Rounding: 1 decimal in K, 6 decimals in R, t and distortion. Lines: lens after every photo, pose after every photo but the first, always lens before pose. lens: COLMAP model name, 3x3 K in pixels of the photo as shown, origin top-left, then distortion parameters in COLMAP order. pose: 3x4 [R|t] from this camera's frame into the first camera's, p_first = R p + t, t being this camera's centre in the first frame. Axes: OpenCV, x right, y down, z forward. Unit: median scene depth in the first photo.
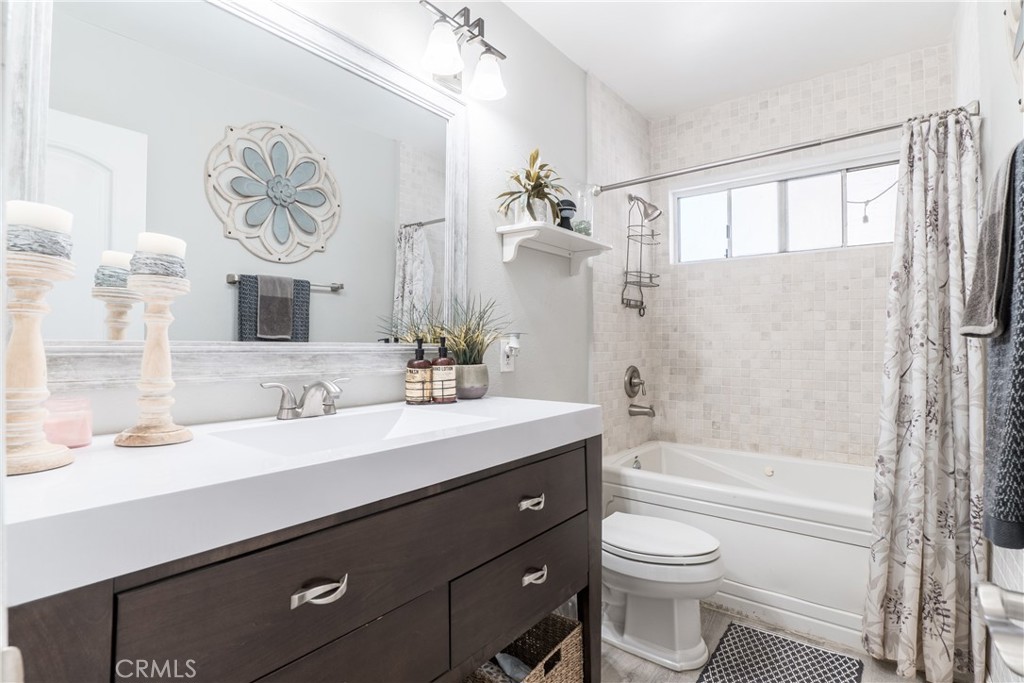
lens RADIAL K [[492.6, 0, 510.3], [0, 492.6, 342.5], [0, 0, 1]] dist [-0.041275, 0.006691]
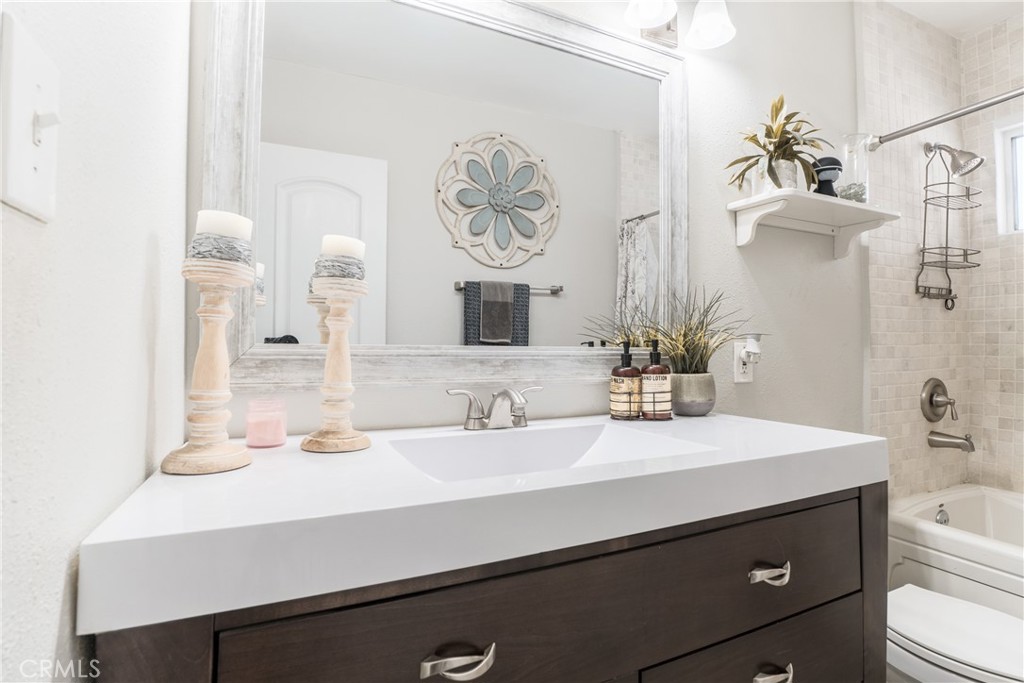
lens RADIAL K [[492.6, 0, 511.5], [0, 492.6, 341.6], [0, 0, 1]] dist [-0.041275, 0.006691]
pose [[0.891989, -0.004040, -0.452039, 0.018193], [-0.000185, 0.999957, -0.009302, -0.000111], [0.452057, 0.008381, 0.891949, 0.138724]]
